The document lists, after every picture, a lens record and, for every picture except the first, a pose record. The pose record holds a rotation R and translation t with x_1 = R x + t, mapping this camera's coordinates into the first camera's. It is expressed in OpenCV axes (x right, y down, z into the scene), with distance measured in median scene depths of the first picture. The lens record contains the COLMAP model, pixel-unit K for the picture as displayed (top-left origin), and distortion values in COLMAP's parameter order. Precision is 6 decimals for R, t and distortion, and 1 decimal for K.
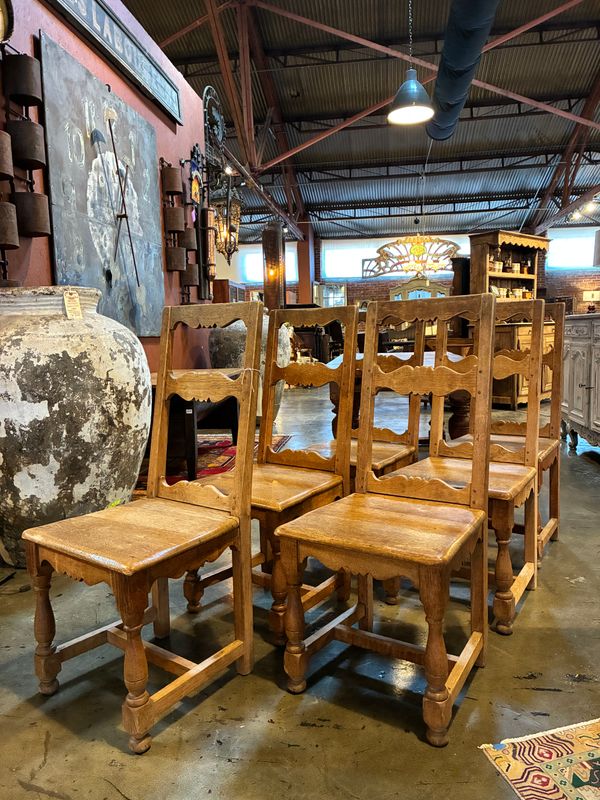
lens RADIAL K [[619.2, 0, 300.0], [0, 619.2, 400.0], [0, 0, 1]] dist [0.076254, -0.110875]
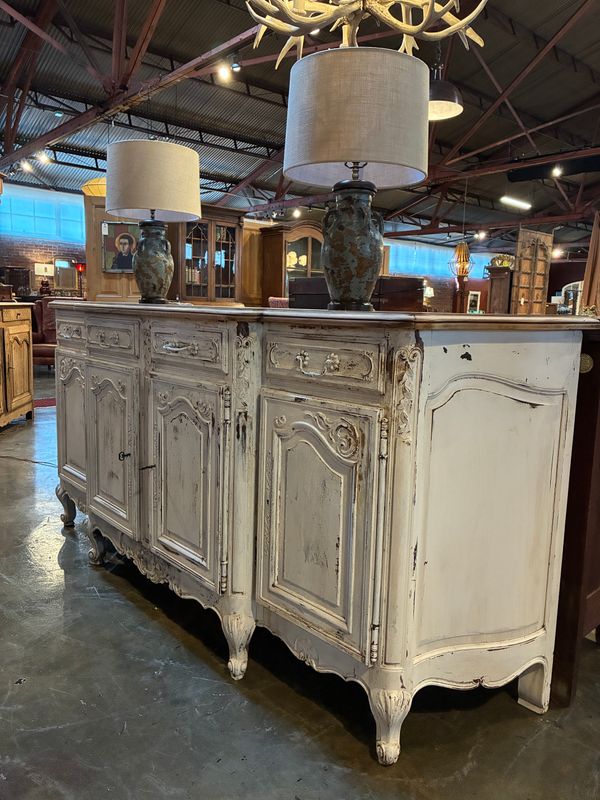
lens RADIAL K [[619.2, 0, 300.0], [0, 619.2, 400.0], [0, 0, 1]] dist [0.076254, -0.110875]
pose [[0.670213, -0.062747, 0.739512, 0.288516], [0.032066, 0.997937, 0.055613, -0.130354], [-0.741476, -0.013560, 0.670842, 0.874211]]
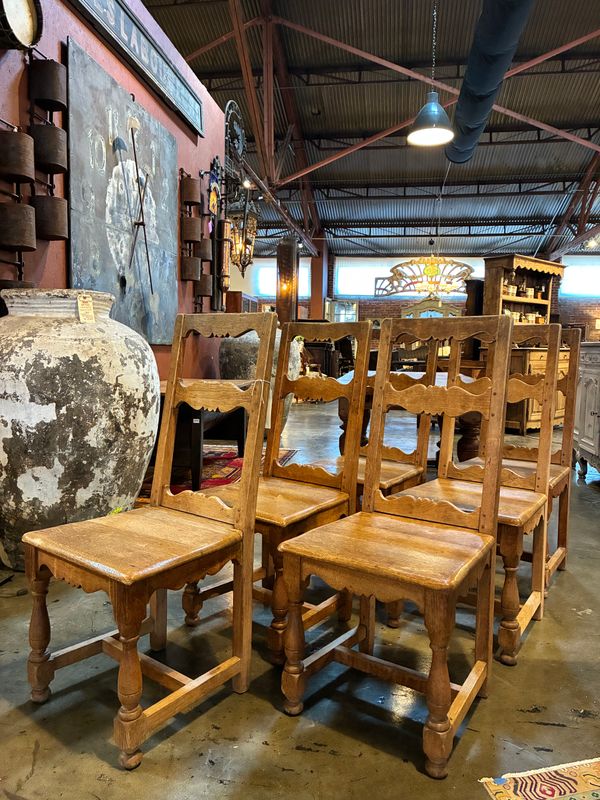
lens RADIAL K [[619.2, 0, 300.0], [0, 619.2, 400.0], [0, 0, 1]] dist [0.076254, -0.110875]
pose [[0.998861, 0.046297, -0.011521, -0.003672], [-0.046560, 0.998633, -0.023740, 0.001159], [0.010407, 0.024249, 0.999652, 0.008948]]
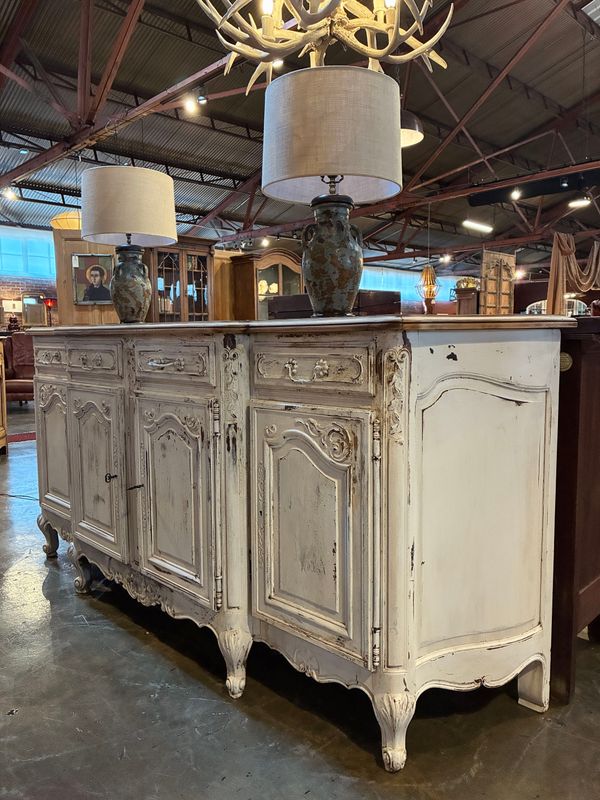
lens RADIAL K [[619.2, 0, 300.0], [0, 619.2, 400.0], [0, 0, 1]] dist [0.076254, -0.110875]
pose [[0.637192, -0.057546, 0.768554, 0.276296], [0.072633, 0.997254, 0.014451, -0.115713], [-0.767275, 0.046615, 0.639622, 0.880674]]
